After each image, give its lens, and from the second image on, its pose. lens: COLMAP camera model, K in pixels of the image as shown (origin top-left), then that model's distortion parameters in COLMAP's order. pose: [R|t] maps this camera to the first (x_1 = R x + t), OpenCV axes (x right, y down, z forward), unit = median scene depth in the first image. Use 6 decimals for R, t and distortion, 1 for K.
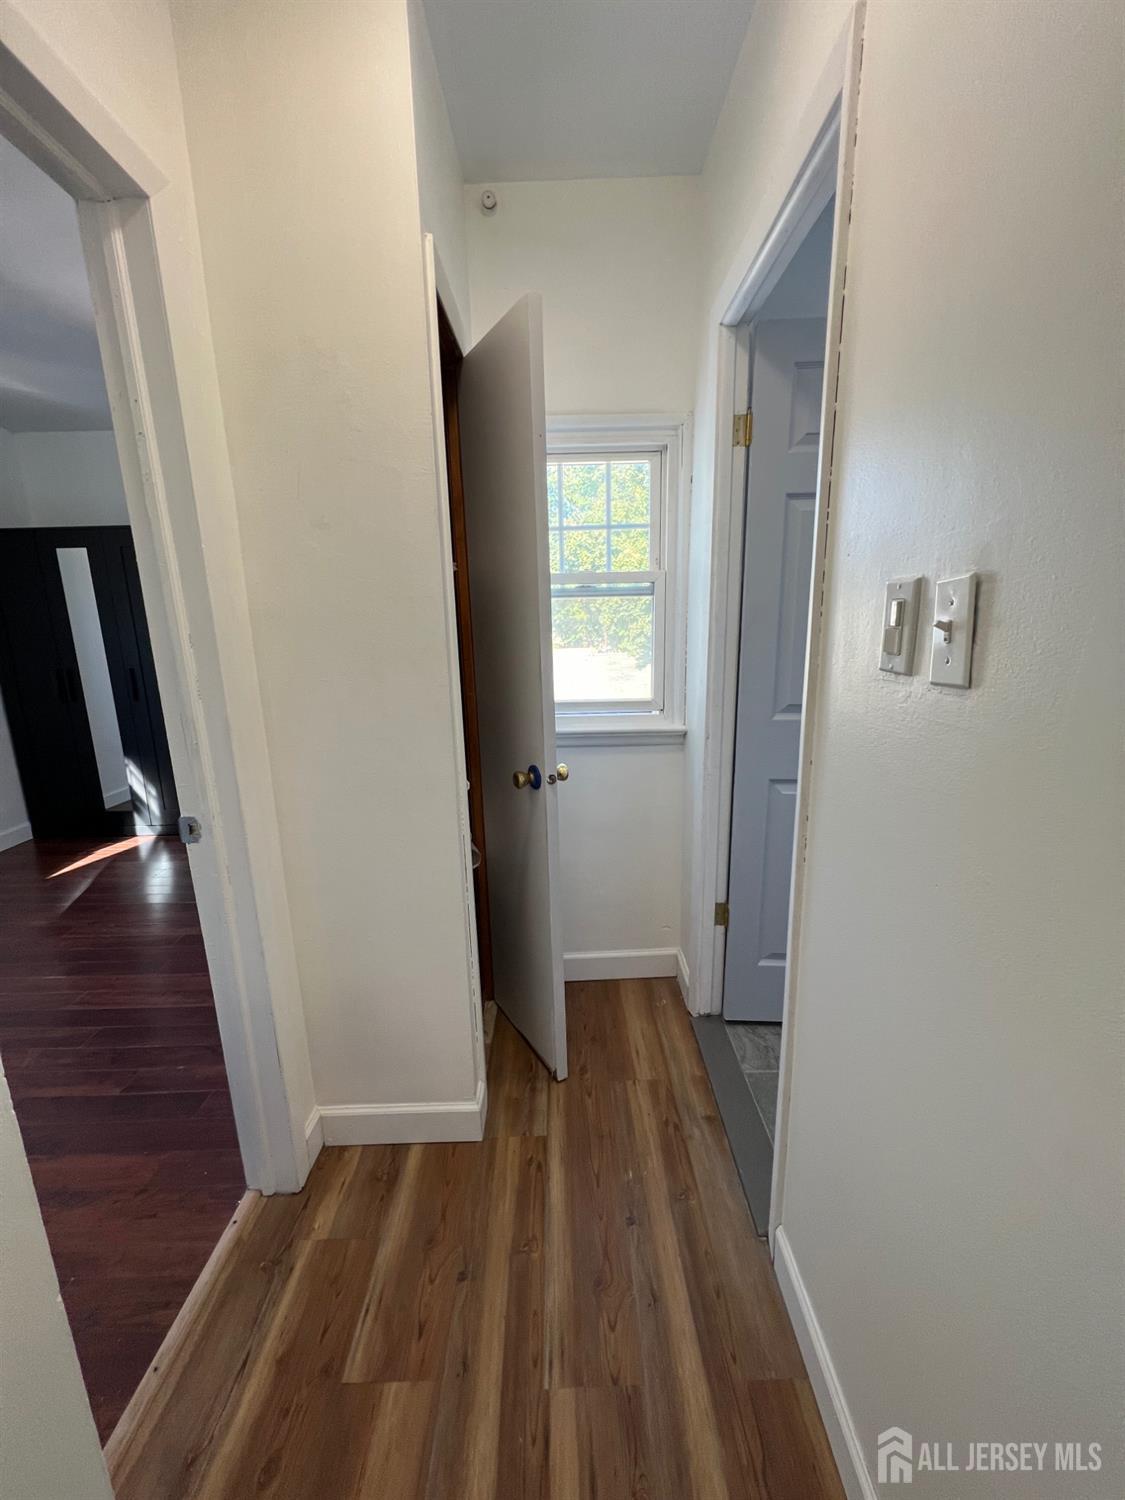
lens RADIAL K [[598.4, 0, 563.0], [0, 598.4, 747.2], [0, 0, 1]] dist [-0.002481, 0.000220]
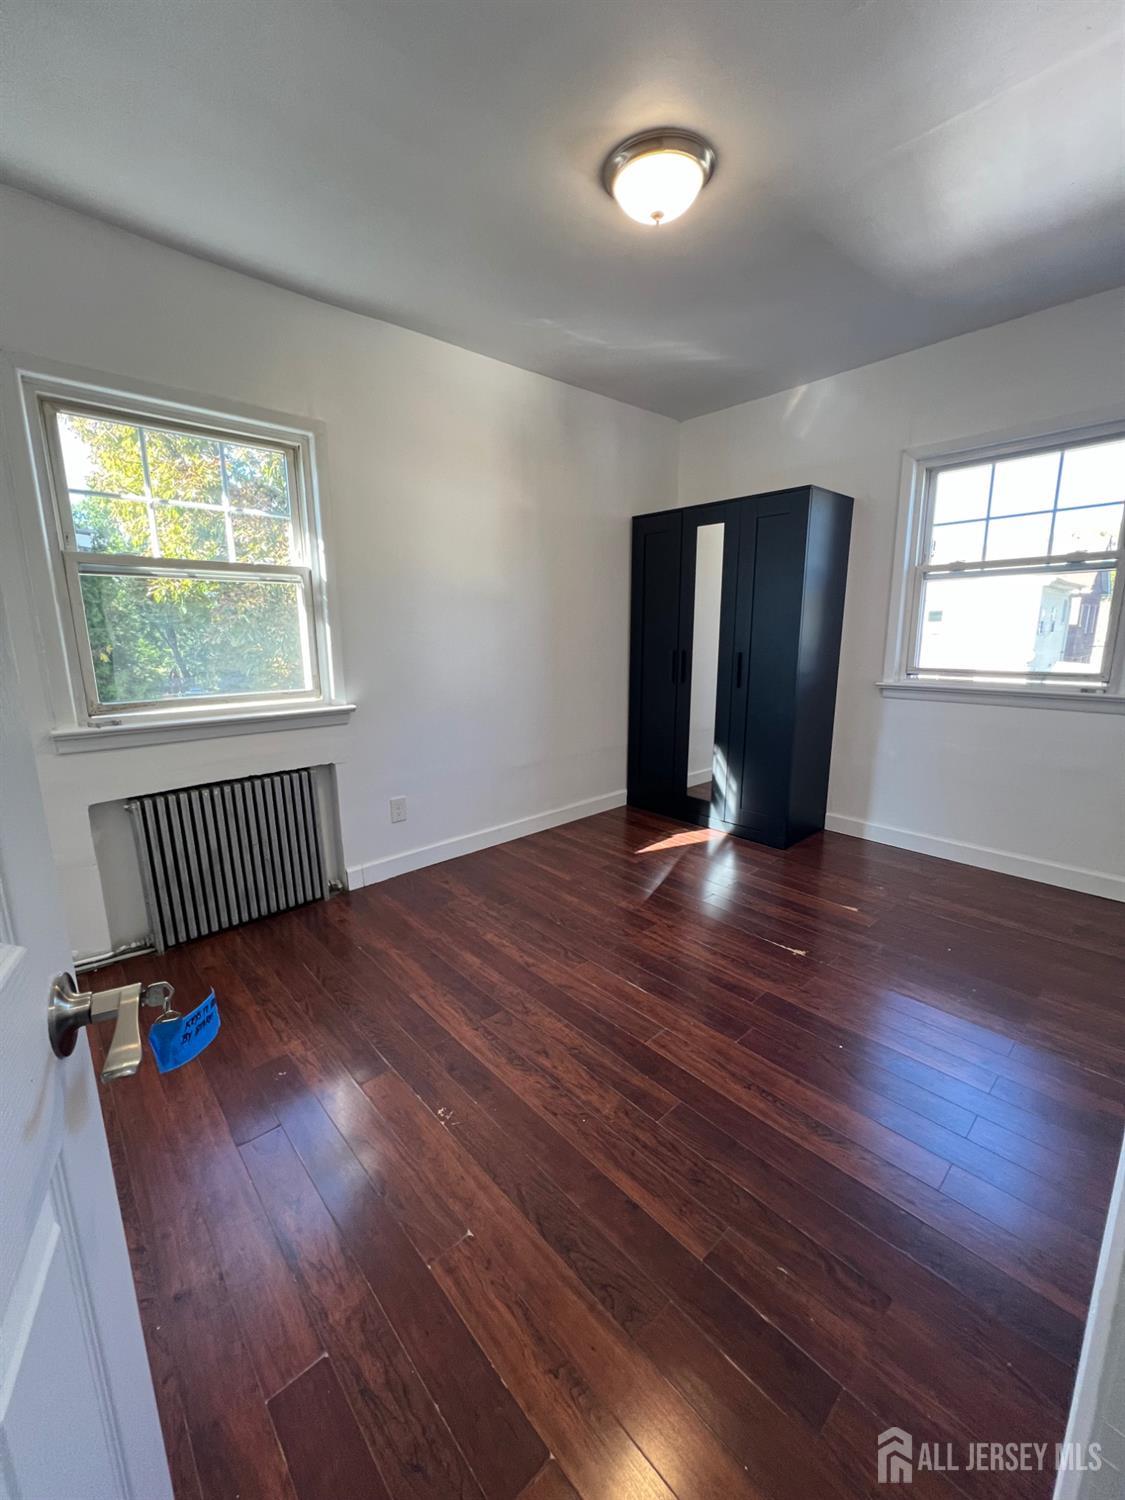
lens RADIAL K [[598.4, 0, 560.1], [0, 598.4, 745.3], [0, 0, 1]] dist [-0.002481, 0.000220]
pose [[0.673394, 0.177028, -0.717775, -0.227149], [-0.175510, 0.981431, 0.077397, -0.012208], [0.718148, 0.073858, 0.691960, 0.176858]]
